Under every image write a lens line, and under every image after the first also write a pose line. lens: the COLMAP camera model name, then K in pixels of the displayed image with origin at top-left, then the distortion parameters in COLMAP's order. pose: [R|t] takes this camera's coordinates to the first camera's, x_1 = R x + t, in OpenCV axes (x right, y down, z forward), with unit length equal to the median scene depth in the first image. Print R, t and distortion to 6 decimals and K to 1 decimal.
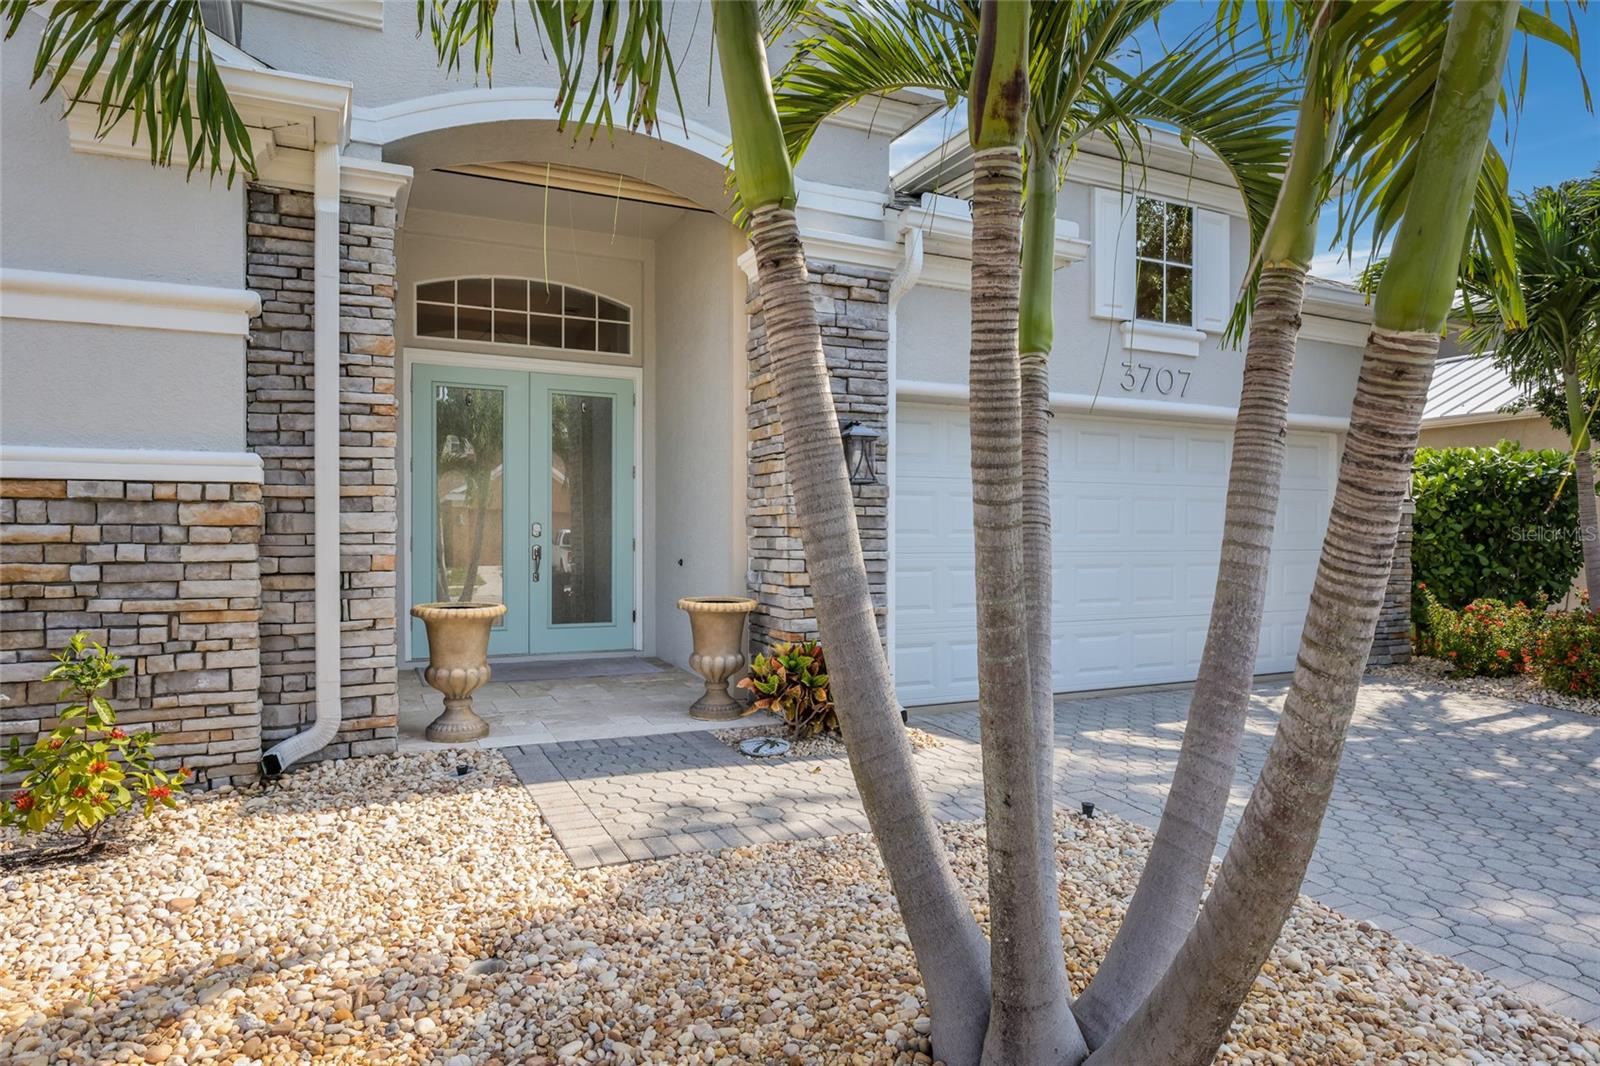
lens RADIAL K [[963.9, 0, 803.8], [0, 963.9, 541.8], [0, 0, 1]] dist [-0.005399, -0.001235]
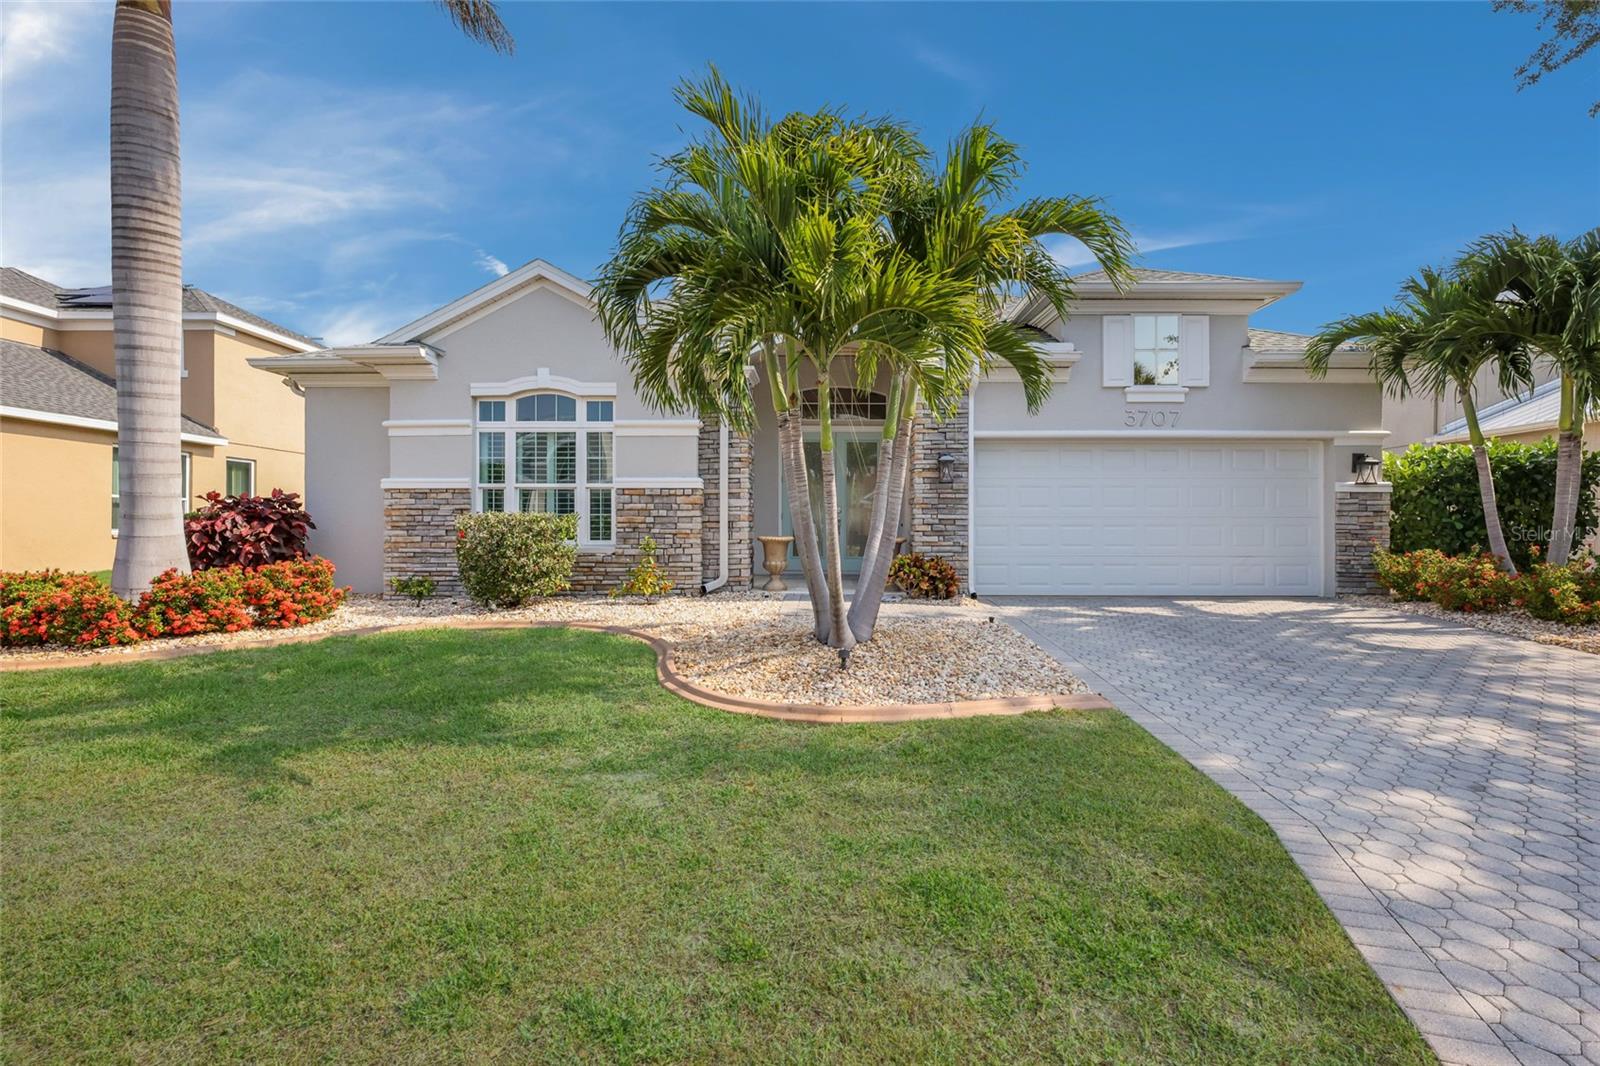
lens RADIAL K [[757.9, 0, 799.5], [0, 757.9, 528.5], [0, 0, 1]] dist [0.001219, 0.000010]
pose [[0.889775, -0.000189, -0.456399, 0.660792], [-0.003370, 0.999970, -0.006985, 0.066504], [0.456386, 0.007753, 0.889748, -0.788022]]
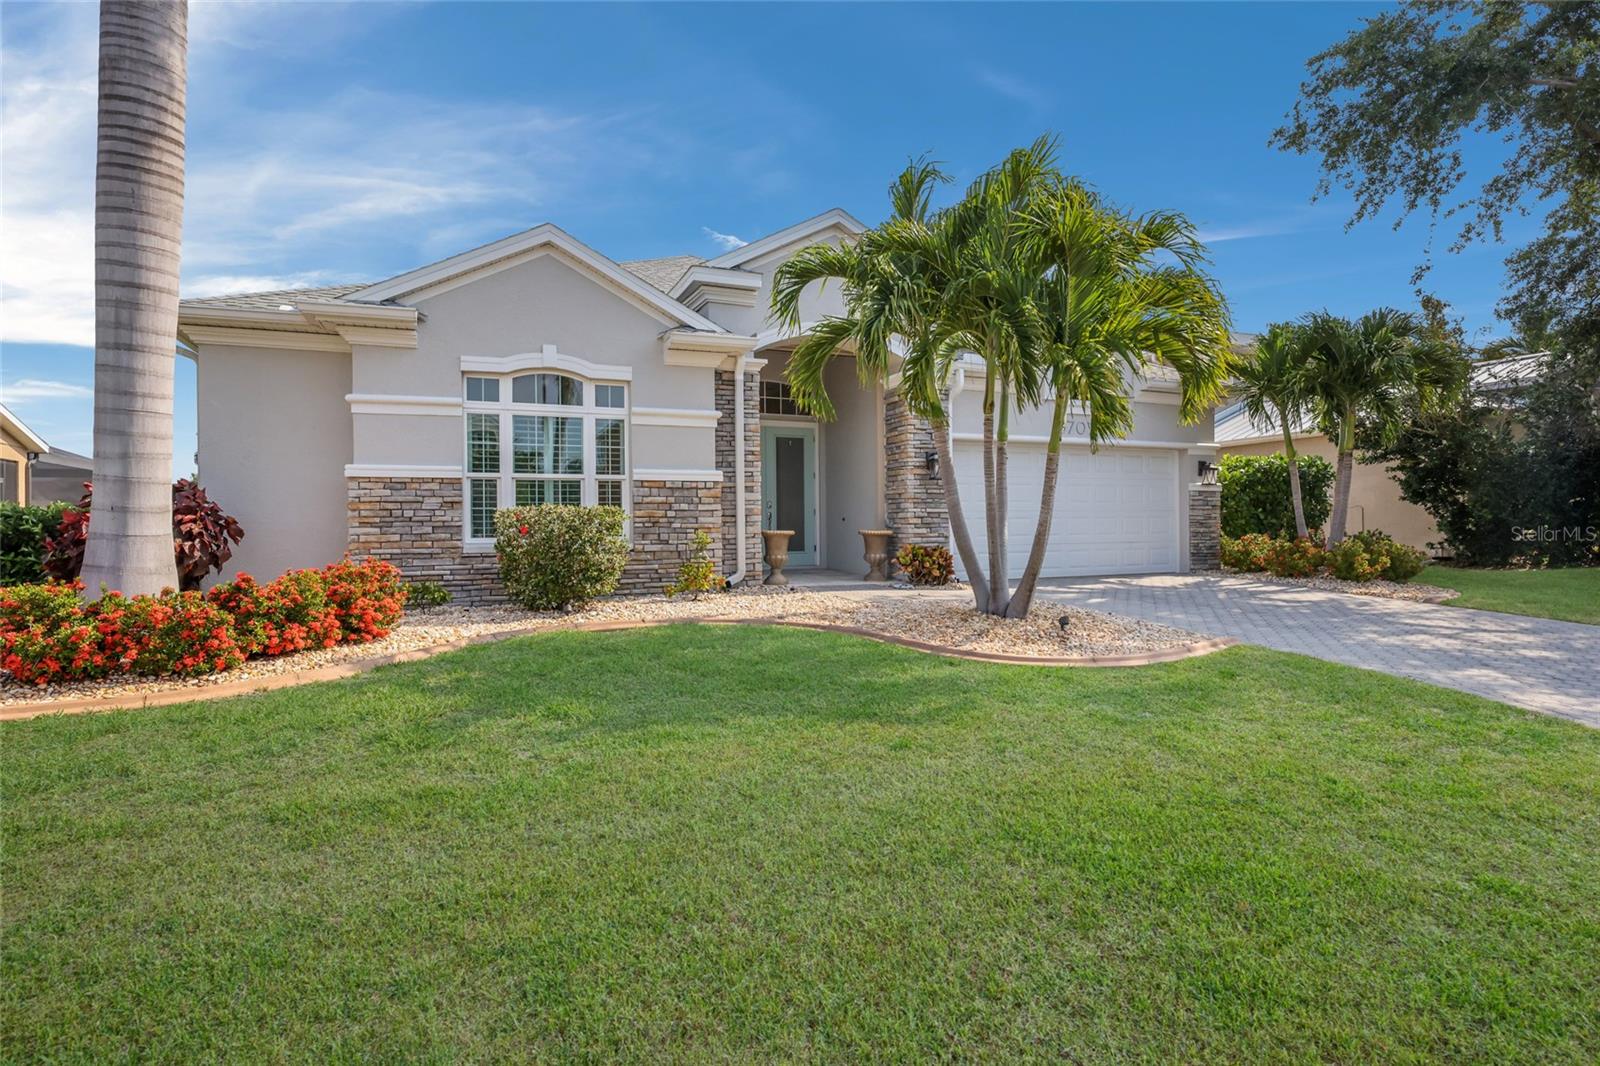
lens RADIAL K [[848.6, 0, 800.0], [0, 848.6, 533.0], [0, 0, 1]] dist [-0.000137, -0.000475]
pose [[0.998711, -0.010626, -0.049628, -0.217549], [0.010532, 0.999942, -0.002155, 0.088139], [0.049648, 0.001629, 0.998765, -1.326545]]
